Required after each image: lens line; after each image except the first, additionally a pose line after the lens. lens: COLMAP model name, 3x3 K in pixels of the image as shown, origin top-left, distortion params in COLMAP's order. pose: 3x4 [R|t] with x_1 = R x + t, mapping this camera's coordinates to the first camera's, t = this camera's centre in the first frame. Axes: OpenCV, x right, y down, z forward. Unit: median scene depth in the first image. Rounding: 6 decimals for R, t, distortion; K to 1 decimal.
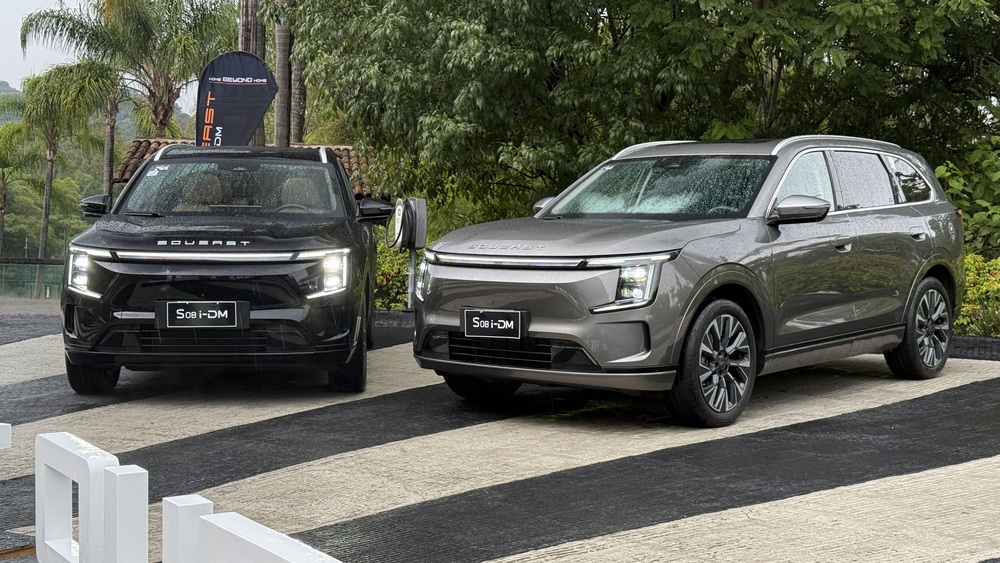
lens RADIAL K [[1365.3, 0, 500.0], [0, 1365.3, 281.5], [0, 0, 1]] dist [0.197967, 0.031875]
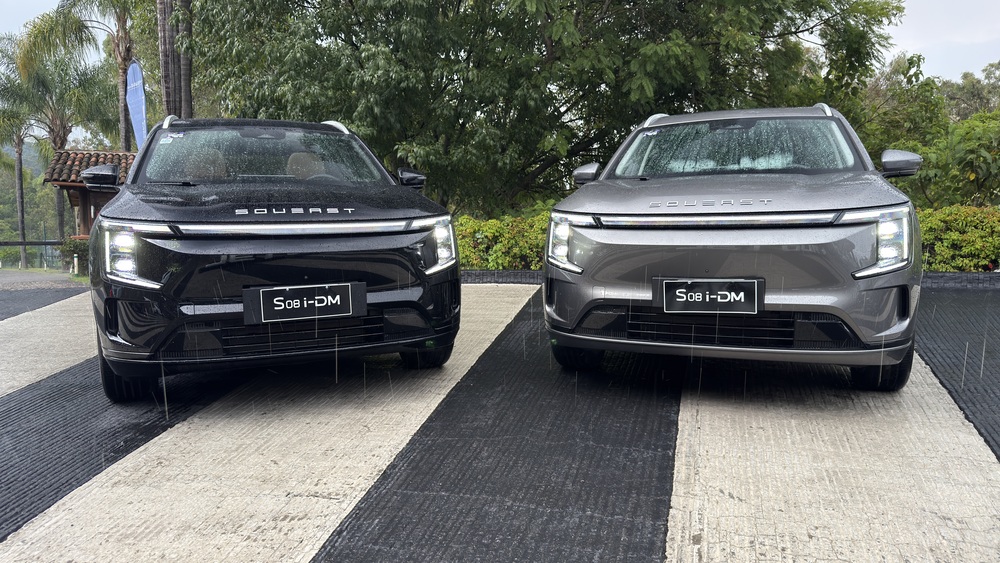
lens RADIAL K [[680.4, 0, 500.0], [0, 680.4, 281.5], [0, 0, 1]] dist [0.091088, -0.116195]
pose [[0.941482, -0.056393, 0.332312, -0.240358], [0.037278, 0.997277, 0.063624, -0.008477], [-0.334995, -0.047512, 0.941021, 0.594289]]
